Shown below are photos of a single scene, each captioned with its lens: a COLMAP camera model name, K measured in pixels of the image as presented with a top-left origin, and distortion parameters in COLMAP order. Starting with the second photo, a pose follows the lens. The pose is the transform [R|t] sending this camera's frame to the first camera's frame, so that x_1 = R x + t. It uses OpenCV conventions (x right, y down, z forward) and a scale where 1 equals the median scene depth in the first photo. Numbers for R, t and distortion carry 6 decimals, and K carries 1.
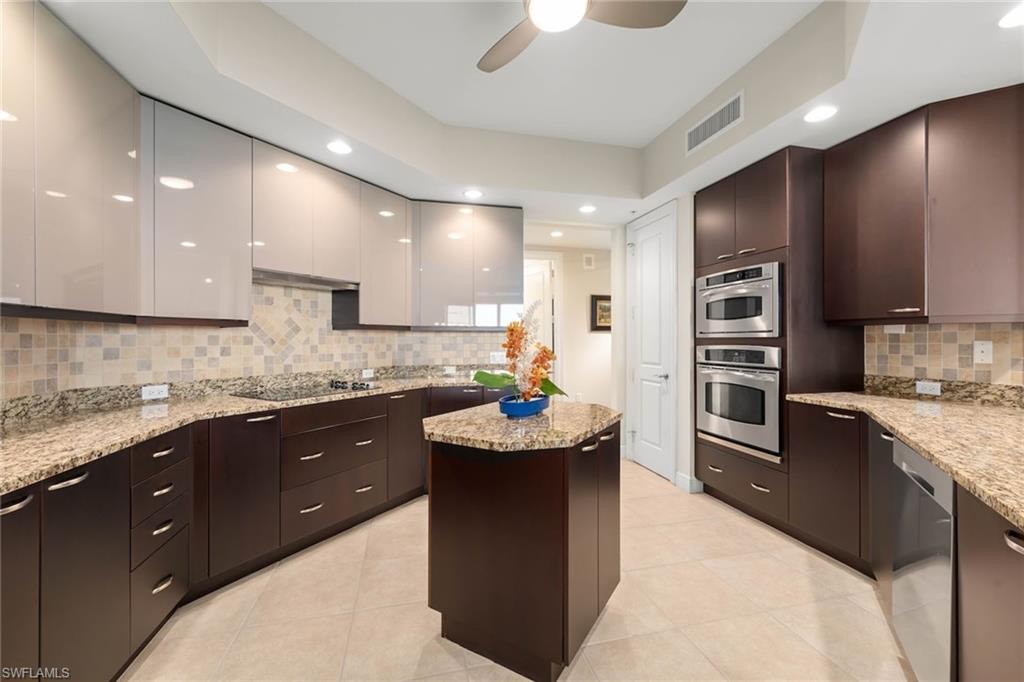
lens RADIAL K [[417.3, 0, 512.0], [0, 417.3, 341.0], [0, 0, 1]] dist [-0.000475, 0.000093]
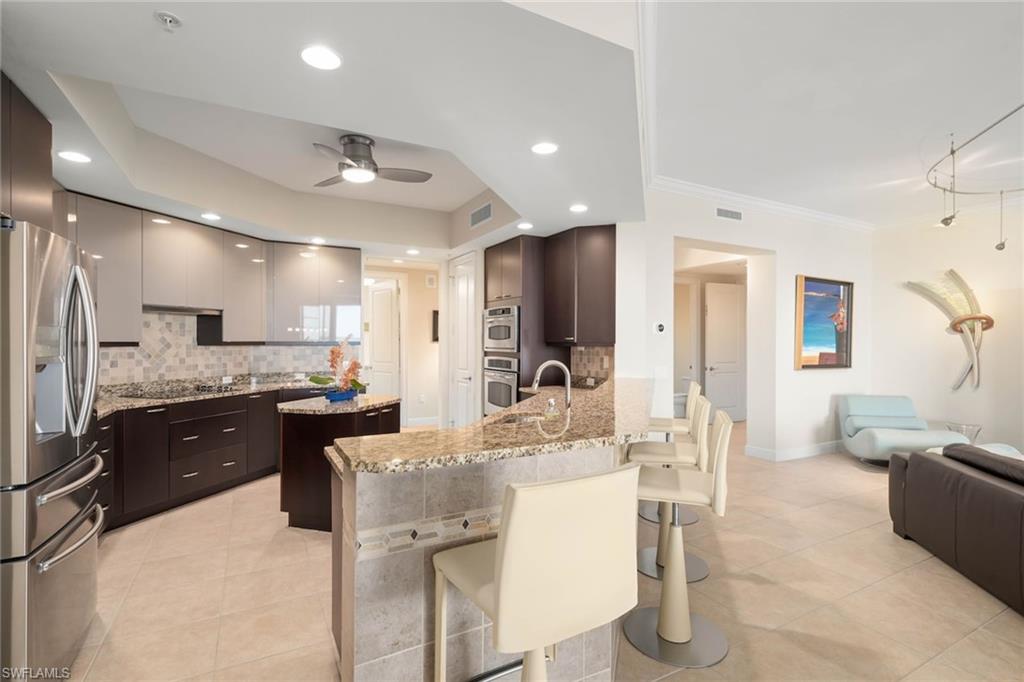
lens RADIAL K [[484.0, 0, 513.8], [0, 484.0, 344.5], [0, 0, 1]] dist [0.003327, 0.000408]
pose [[0.968633, 0.002007, 0.248486, 0.152006], [-0.003182, 0.999986, 0.004326, -0.045057], [-0.248474, -0.004981, 0.968626, -0.760710]]
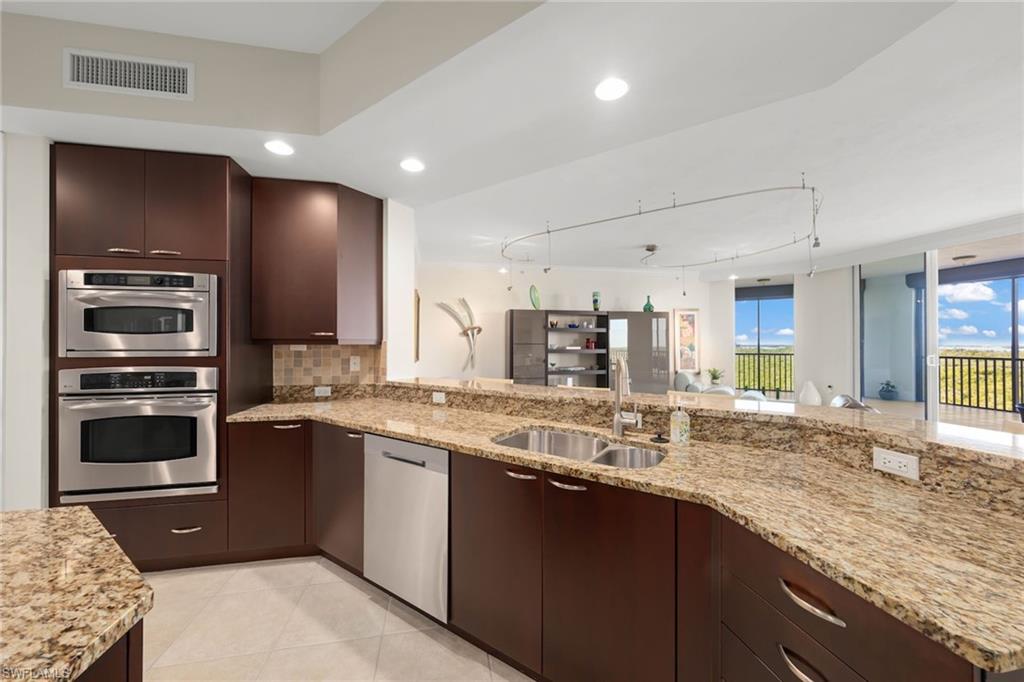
lens RADIAL K [[372.5, 0, 509.4], [0, 372.5, 344.0], [0, 0, 1]] dist [-0.001566, -0.000160]
pose [[0.058565, 0.001843, 0.998282, -0.138265], [0.005859, 0.999980, -0.002190, -0.028875], [-0.998266, 0.005978, 0.058553, 0.281226]]
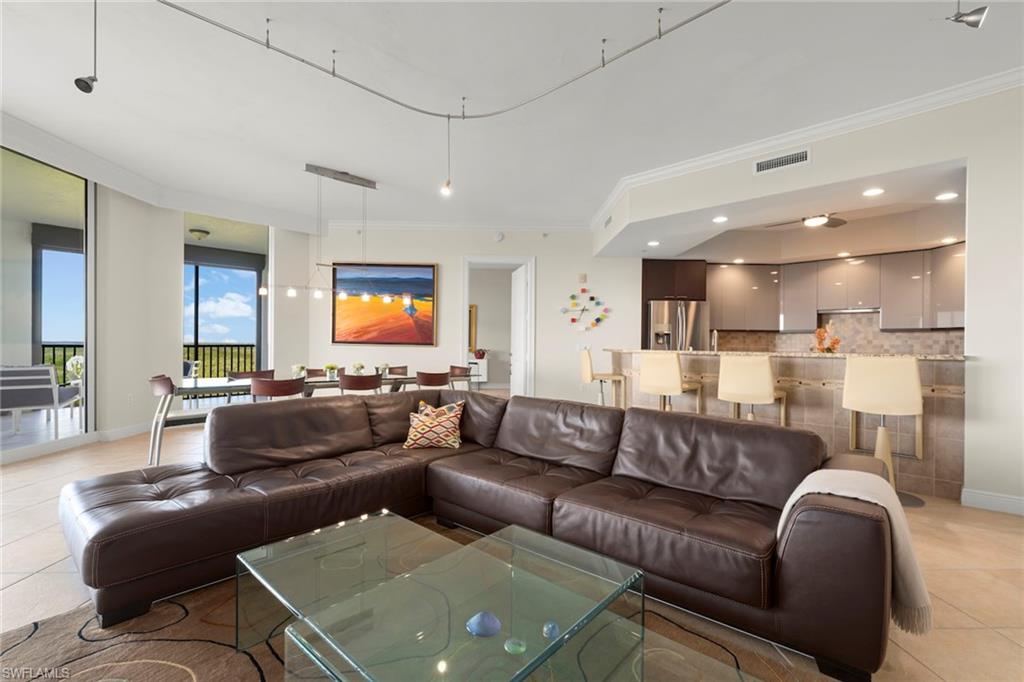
lens RADIAL K [[452.6, 0, 512.4], [0, 452.6, 344.7], [0, 0, 1]] dist [0.001027, -0.000176]
pose [[-0.224934, 0.002142, -0.974372, 2.316873], [-0.010695, 0.999932, 0.004668, 0.046483], [0.974315, 0.011470, -0.224896, -0.221136]]
